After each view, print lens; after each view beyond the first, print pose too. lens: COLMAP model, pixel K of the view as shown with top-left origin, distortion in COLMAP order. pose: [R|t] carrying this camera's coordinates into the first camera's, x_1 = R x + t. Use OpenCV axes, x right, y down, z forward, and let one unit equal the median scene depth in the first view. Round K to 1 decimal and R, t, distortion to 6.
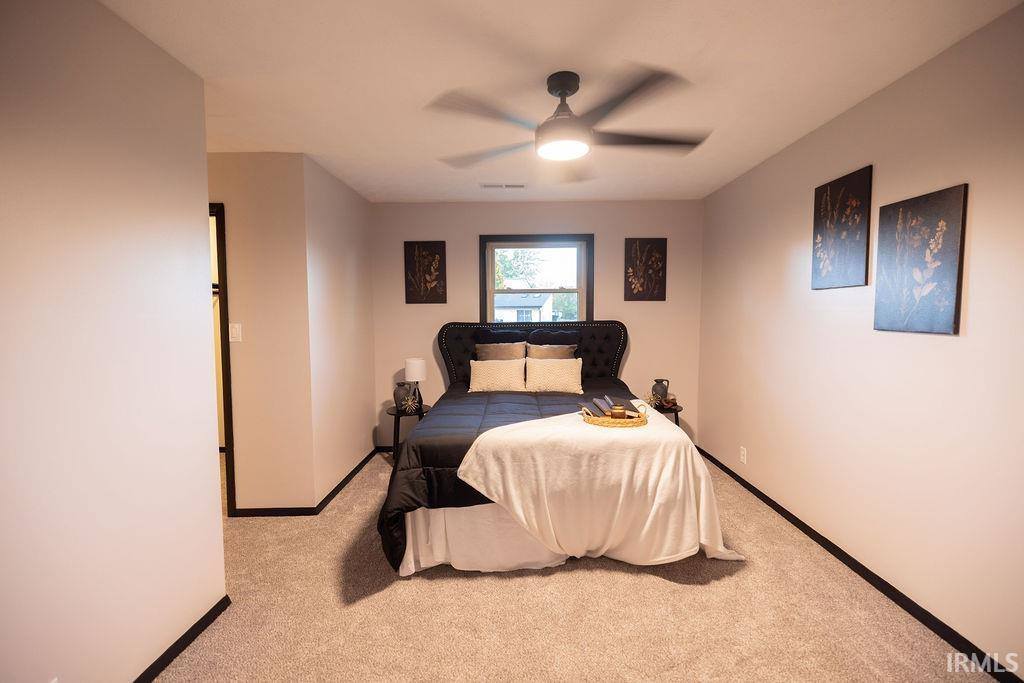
lens RADIAL K [[438.0, 0, 512.0], [0, 438.0, 341.5], [0, 0, 1]] dist [0.002712, -0.000330]
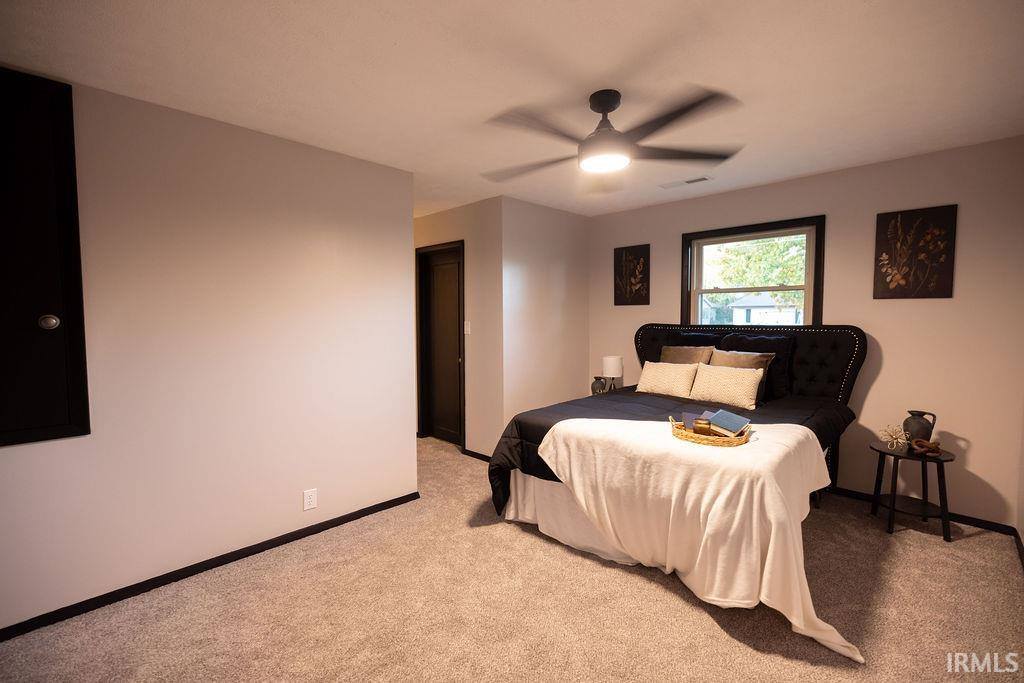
lens RADIAL K [[438.0, 0, 512.0], [0, 438.0, 341.5], [0, 0, 1]] dist [0.002712, -0.000330]
pose [[0.714486, 0.048099, -0.697994, 0.628860], [-0.045461, 0.998717, 0.022287, -0.018119], [0.698171, 0.015808, 0.715757, 0.082313]]
